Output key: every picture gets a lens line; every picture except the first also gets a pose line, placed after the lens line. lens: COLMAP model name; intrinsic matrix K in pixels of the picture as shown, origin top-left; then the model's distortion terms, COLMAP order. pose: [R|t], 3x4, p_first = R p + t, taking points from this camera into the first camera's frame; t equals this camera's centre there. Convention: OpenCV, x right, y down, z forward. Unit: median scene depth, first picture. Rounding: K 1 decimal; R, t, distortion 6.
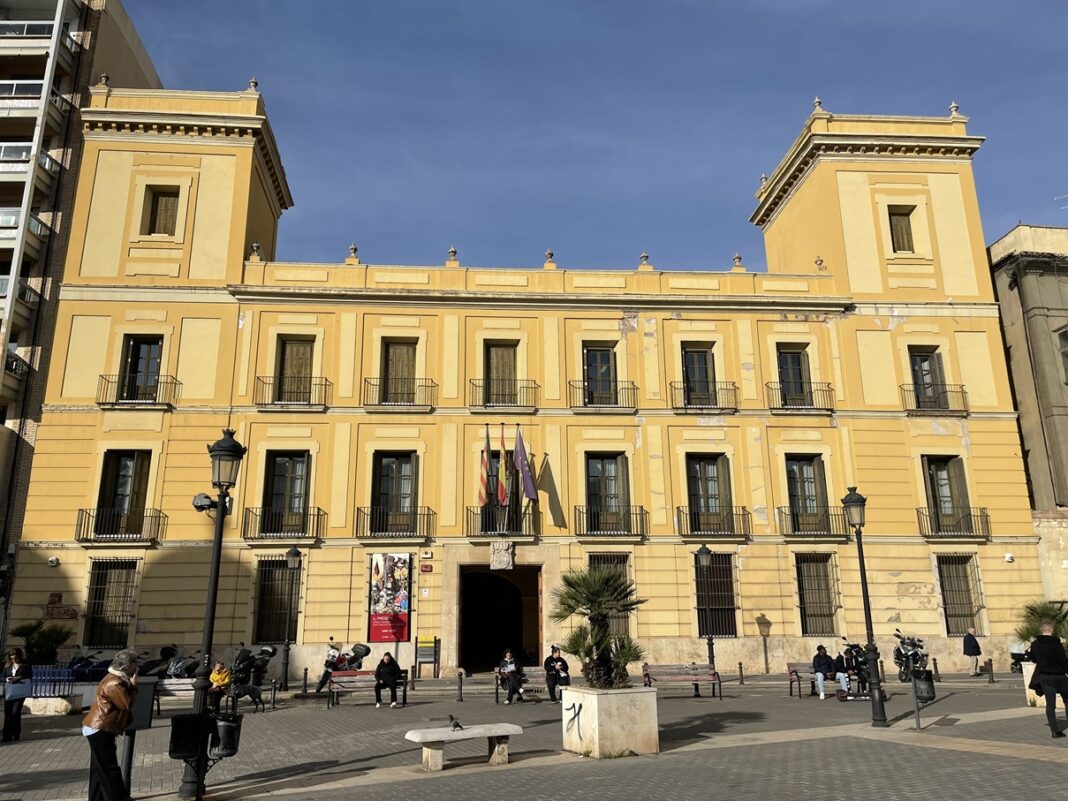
lens RADIAL K [[847.6, 0, 537.2], [0, 847.6, 357.9], [0, 0, 1]] dist [0.040780, -0.009514]
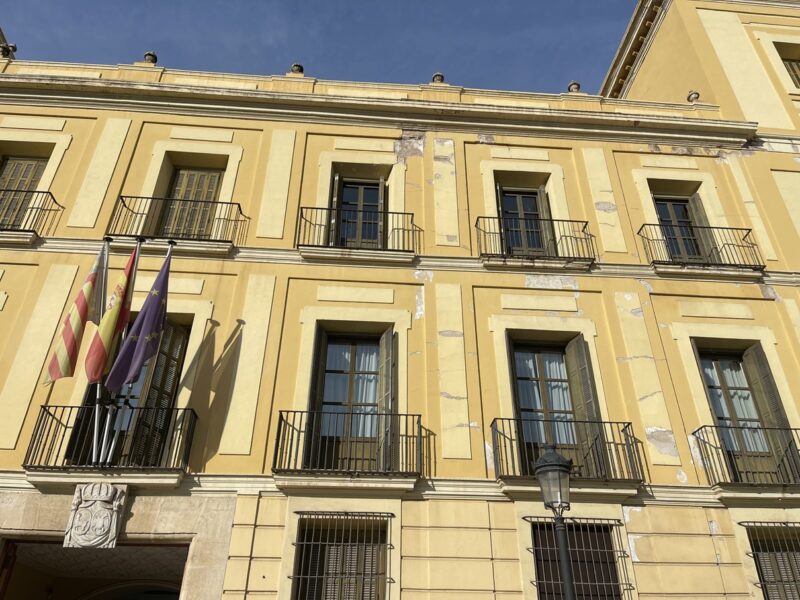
lens RADIAL K [[634.9, 0, 402.4], [0, 634.9, 268.1], [0, 0, 1]] dist [0.040780, -0.009514]
pose [[0.999938, 0.007856, -0.007916, 0.110838], [-0.009791, 0.958220, -0.285864, 0.188635], [0.005339, 0.285924, 0.958237, 0.596556]]
